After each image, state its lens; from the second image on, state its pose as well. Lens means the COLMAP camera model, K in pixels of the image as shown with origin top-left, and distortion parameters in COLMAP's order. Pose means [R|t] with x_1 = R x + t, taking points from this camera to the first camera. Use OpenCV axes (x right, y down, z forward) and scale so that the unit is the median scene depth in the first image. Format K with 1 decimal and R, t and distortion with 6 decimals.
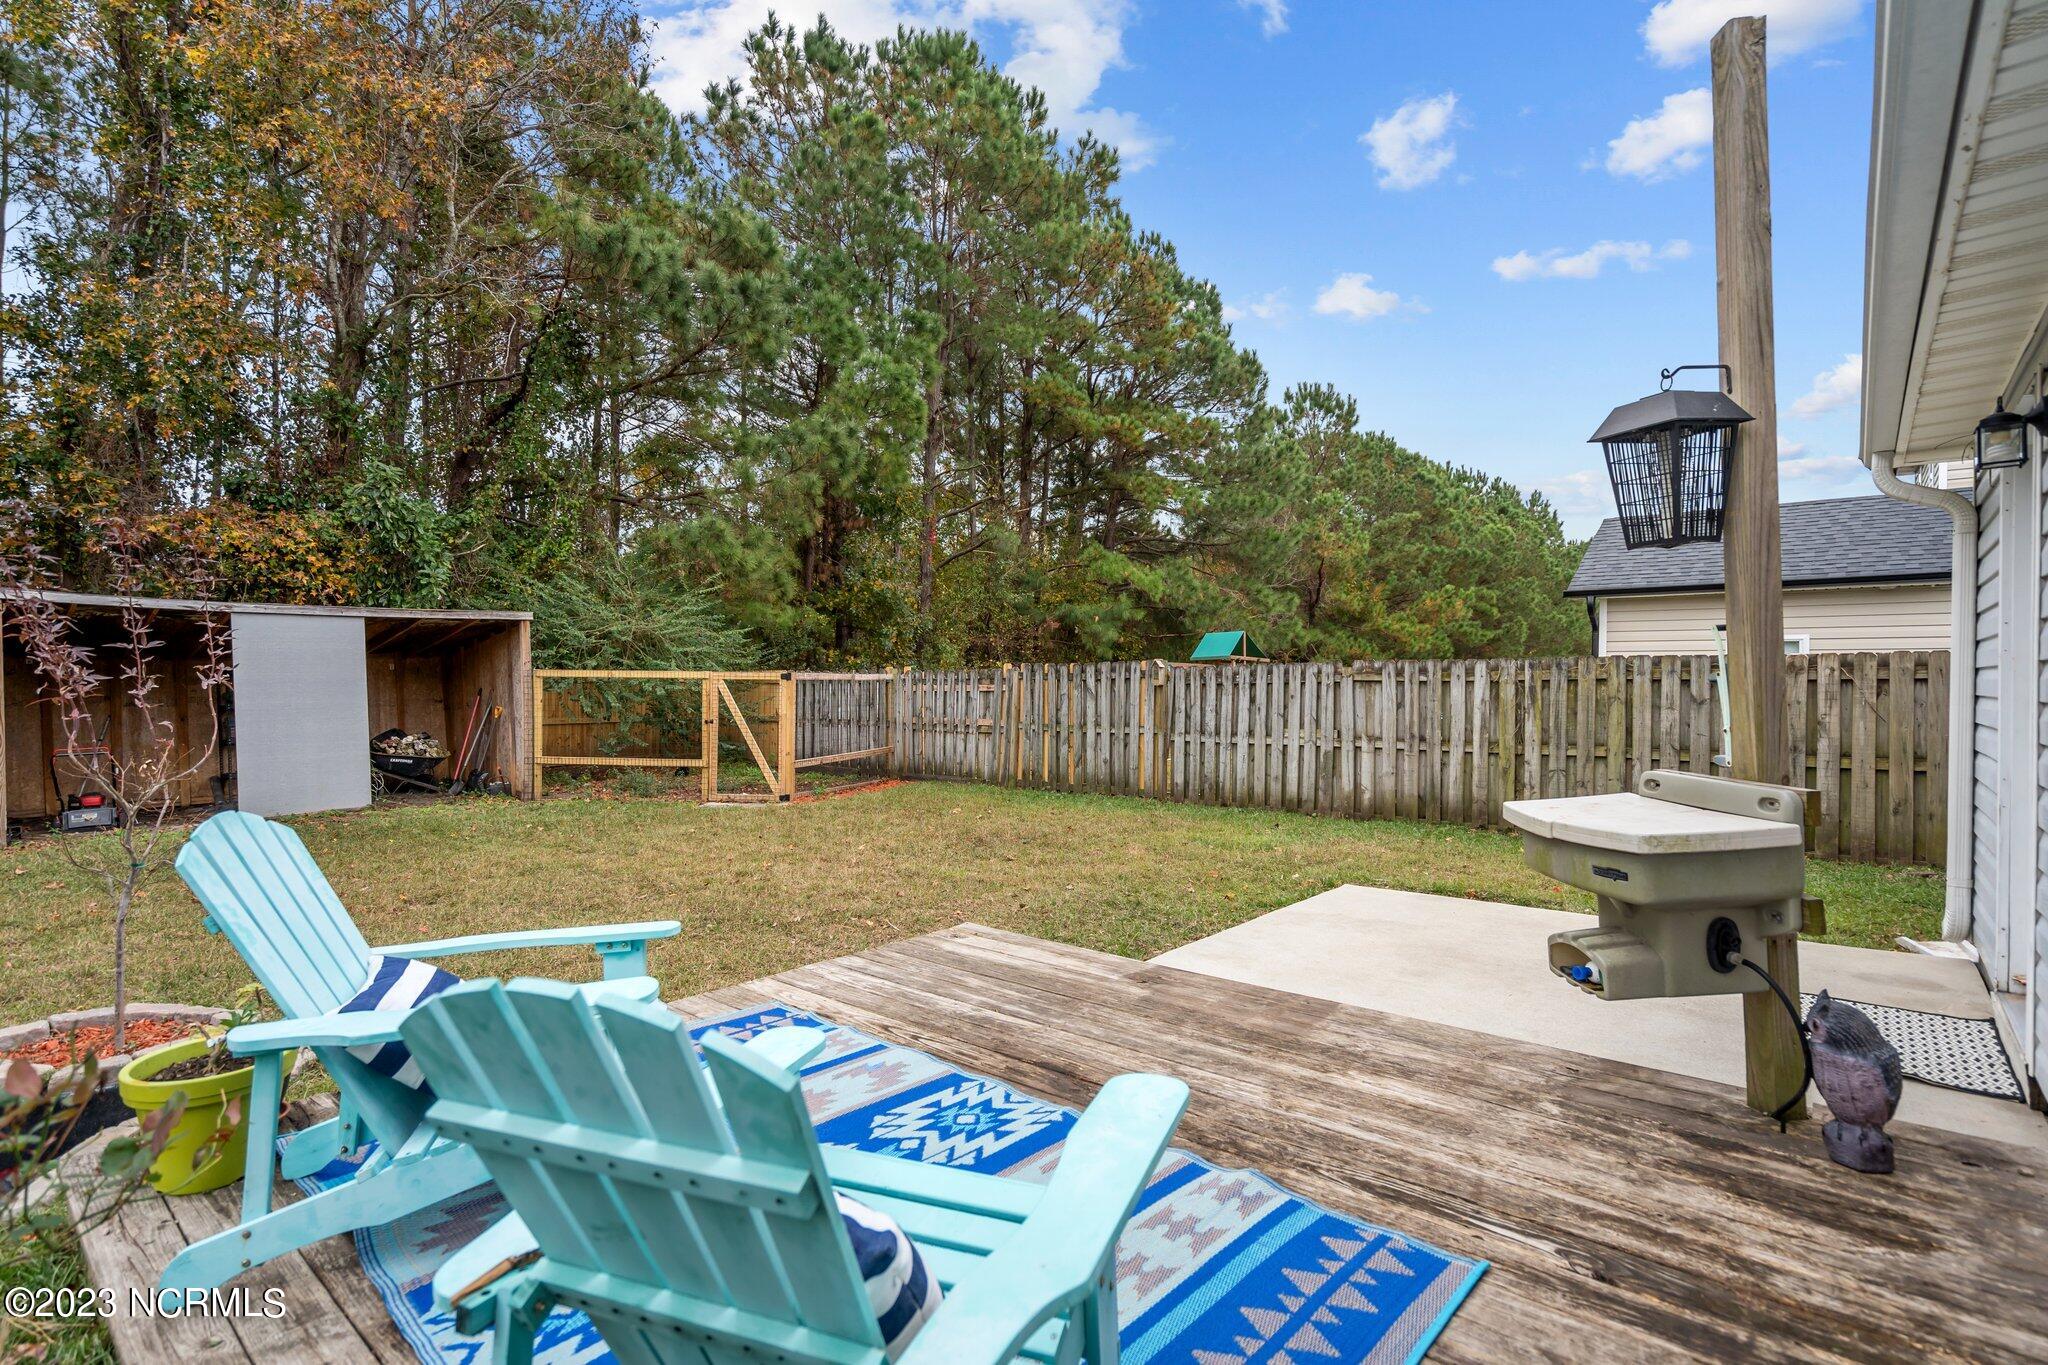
lens RADIAL K [[992.2, 0, 1024.0], [0, 992.2, 682.5], [0, 0, 1]] dist [-0.000046, 0.000091]
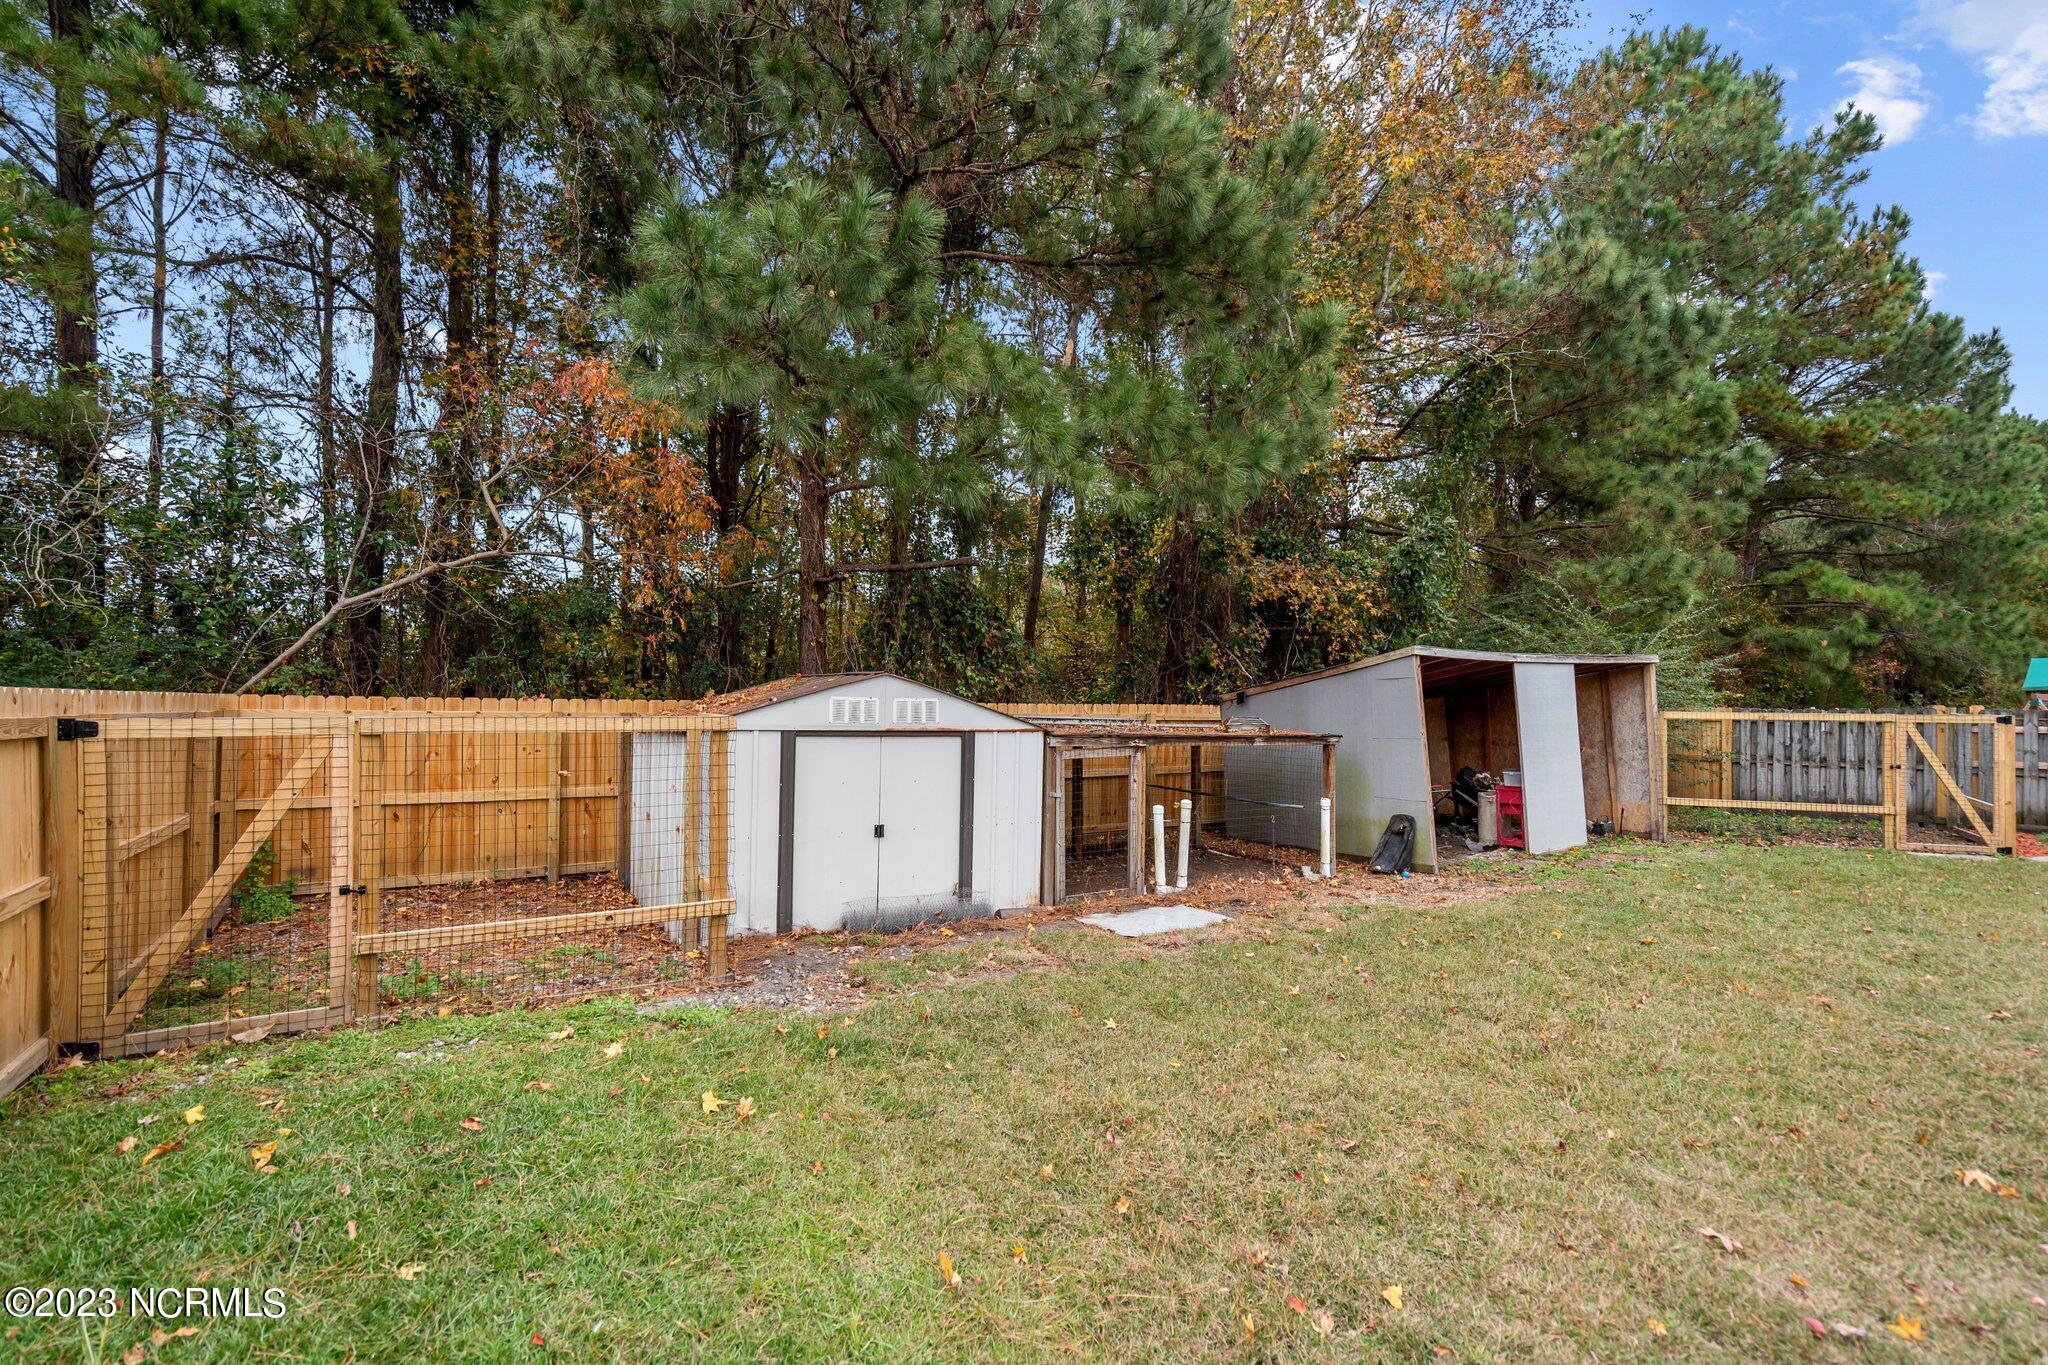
lens RADIAL K [[992.2, 0, 1024.0], [0, 992.2, 682.5], [0, 0, 1]] dist [-0.000046, 0.000091]
pose [[0.946761, -0.008509, -0.321824, -0.800097], [0.000061, 0.999655, -0.026251, -0.016462], [0.321937, 0.024833, 0.946436, -0.171137]]
